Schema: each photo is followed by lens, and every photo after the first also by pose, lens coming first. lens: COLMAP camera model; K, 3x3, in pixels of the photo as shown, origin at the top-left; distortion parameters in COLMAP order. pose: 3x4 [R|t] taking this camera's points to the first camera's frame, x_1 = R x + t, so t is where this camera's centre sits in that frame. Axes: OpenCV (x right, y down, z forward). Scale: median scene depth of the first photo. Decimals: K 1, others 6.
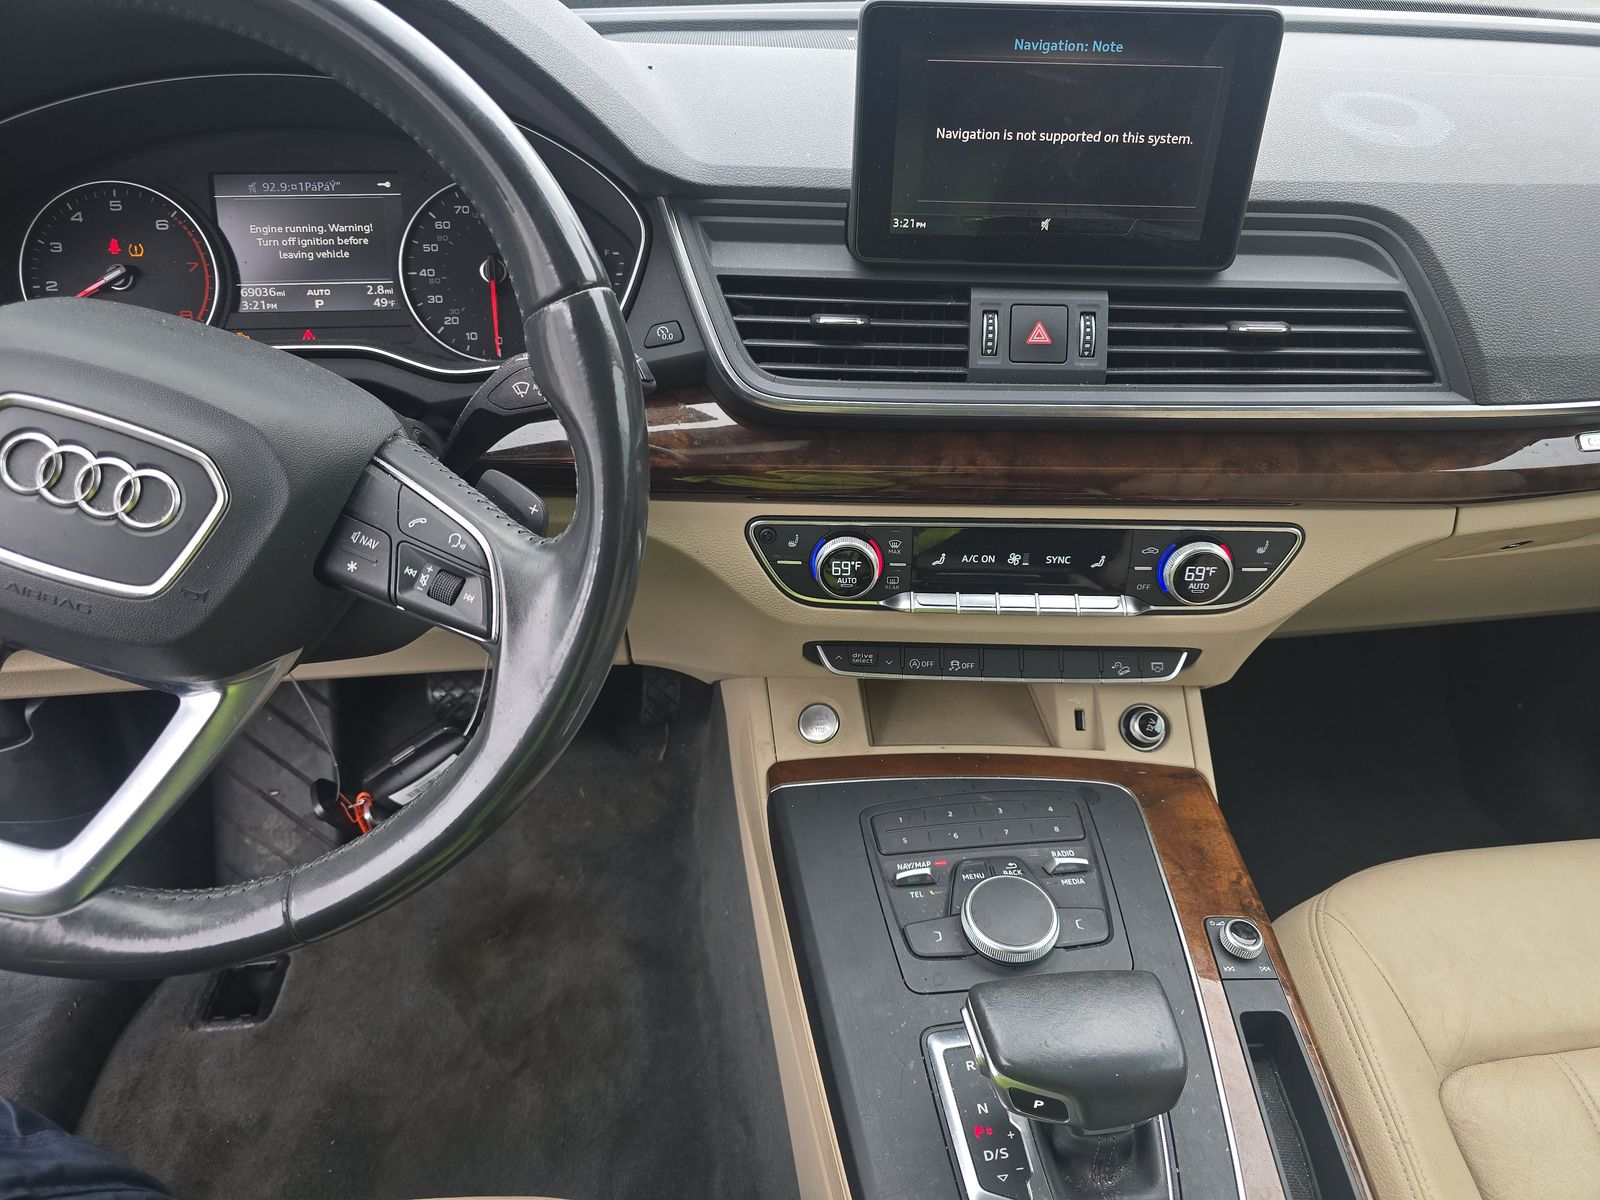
lens RADIAL K [[1158.6, 0, 800.0], [0, 1158.6, 600.0], [0, 0, 1]] dist [0.050047, -0.048219]
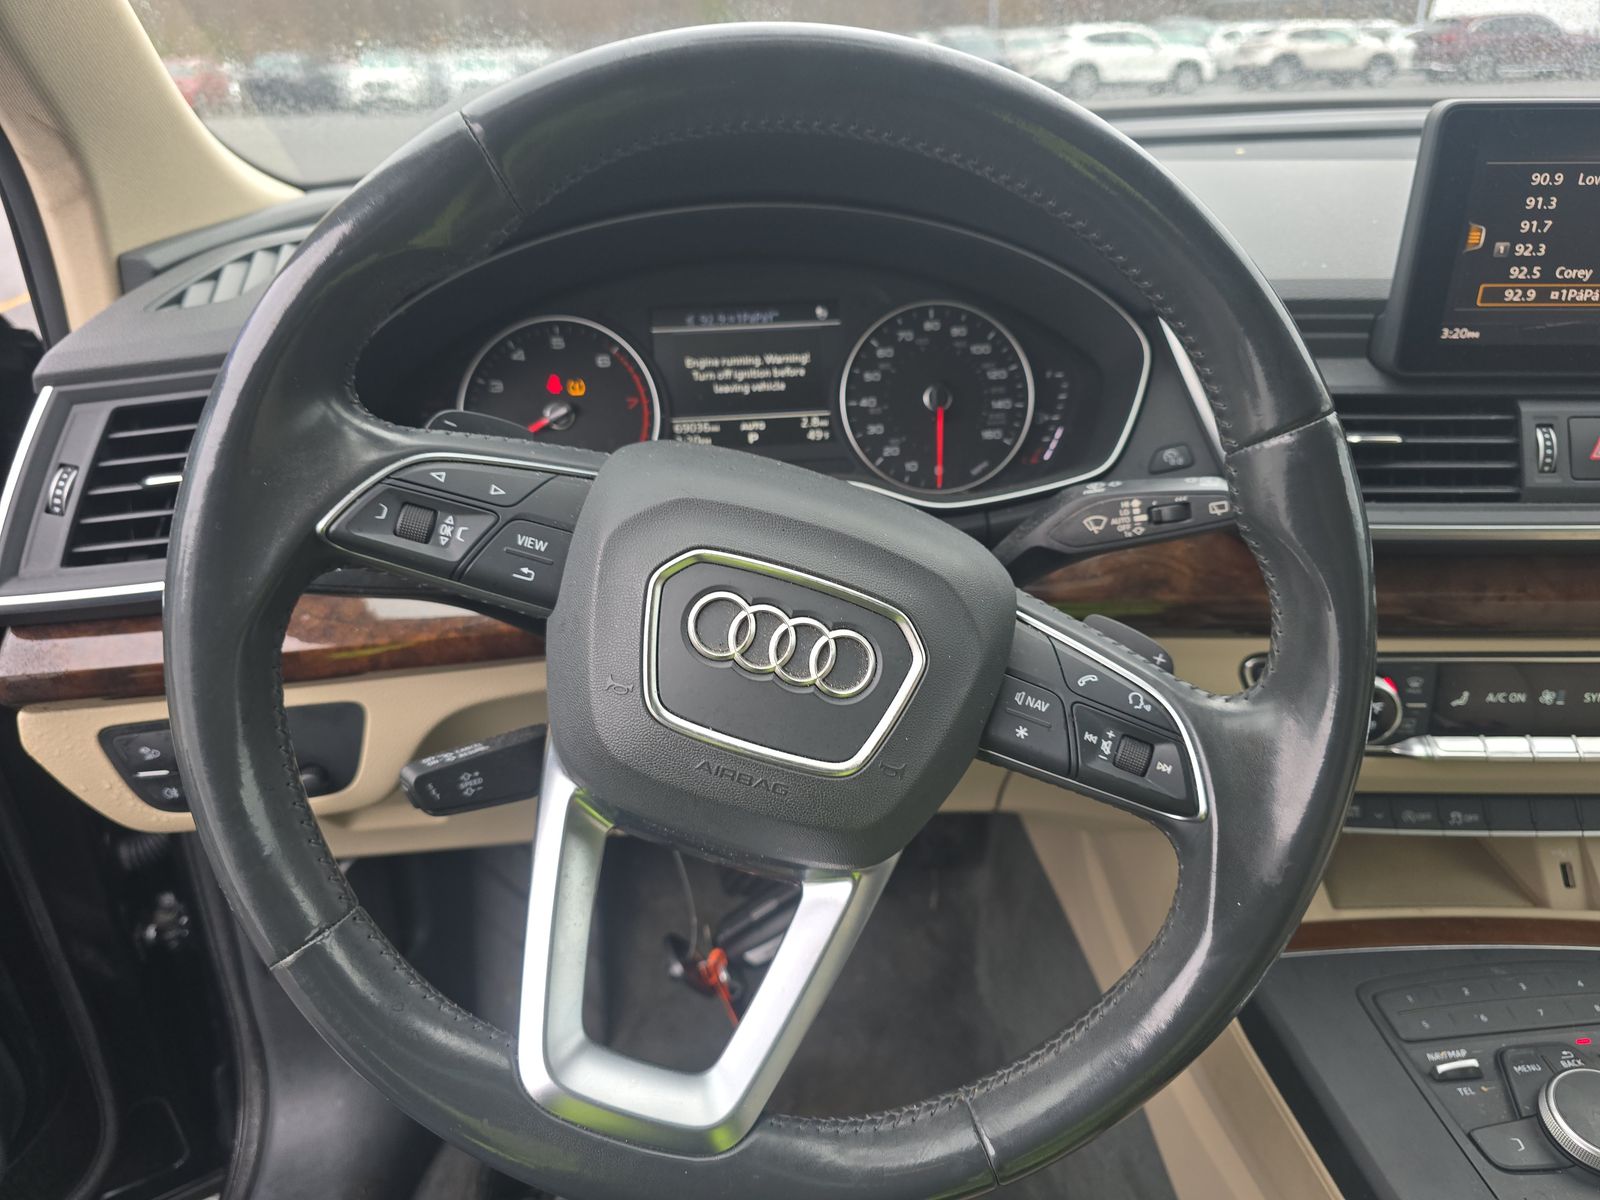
lens RADIAL K [[1158.6, 0, 800.0], [0, 1158.6, 600.0], [0, 0, 1]] dist [0.050047, -0.048219]
pose [[0.999319, -0.019753, -0.031174, -0.356179], [0.016566, 0.994915, -0.099350, -0.030001], [0.032978, 0.098766, 0.994564, 0.083907]]
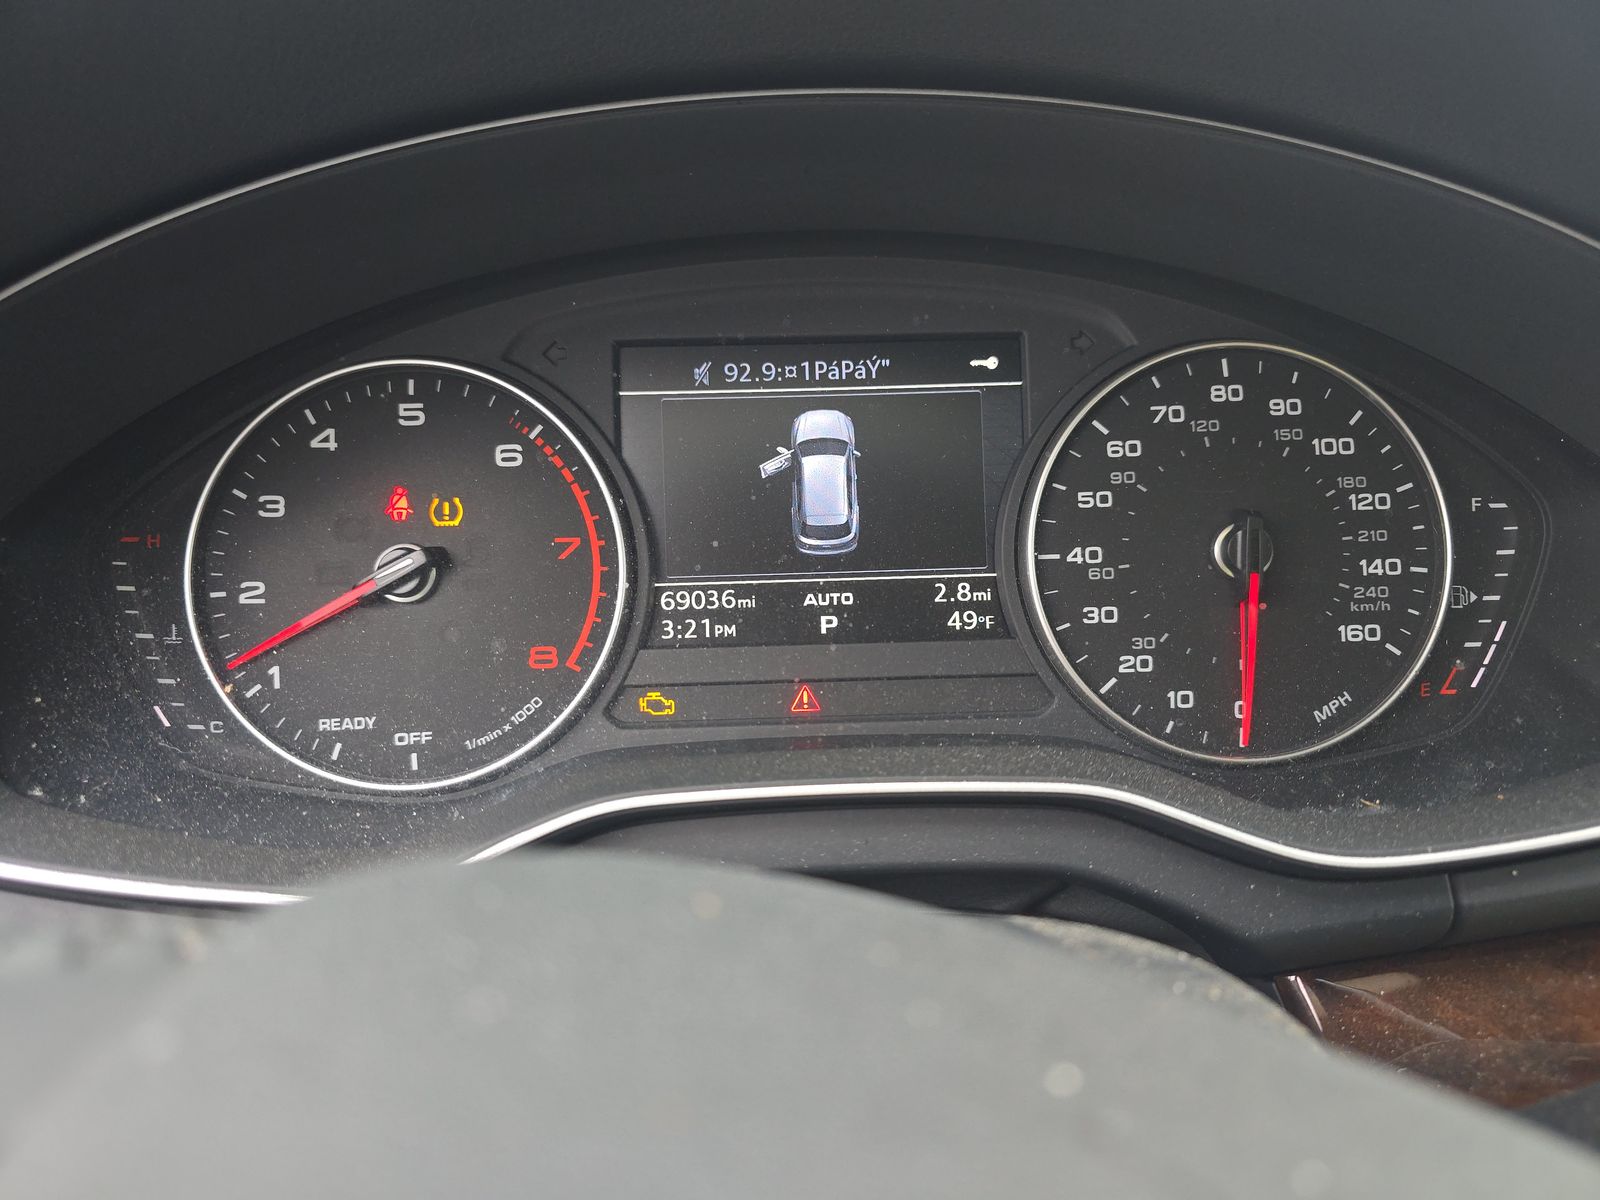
lens RADIAL K [[1158.6, 0, 800.0], [0, 1158.6, 600.0], [0, 0, 1]] dist [0.050047, -0.048219]
pose [[0.996973, 0.004563, -0.077614, -0.398788], [-0.018204, 0.984226, -0.175977, -0.190881], [0.075586, 0.176857, 0.981330, 0.587023]]
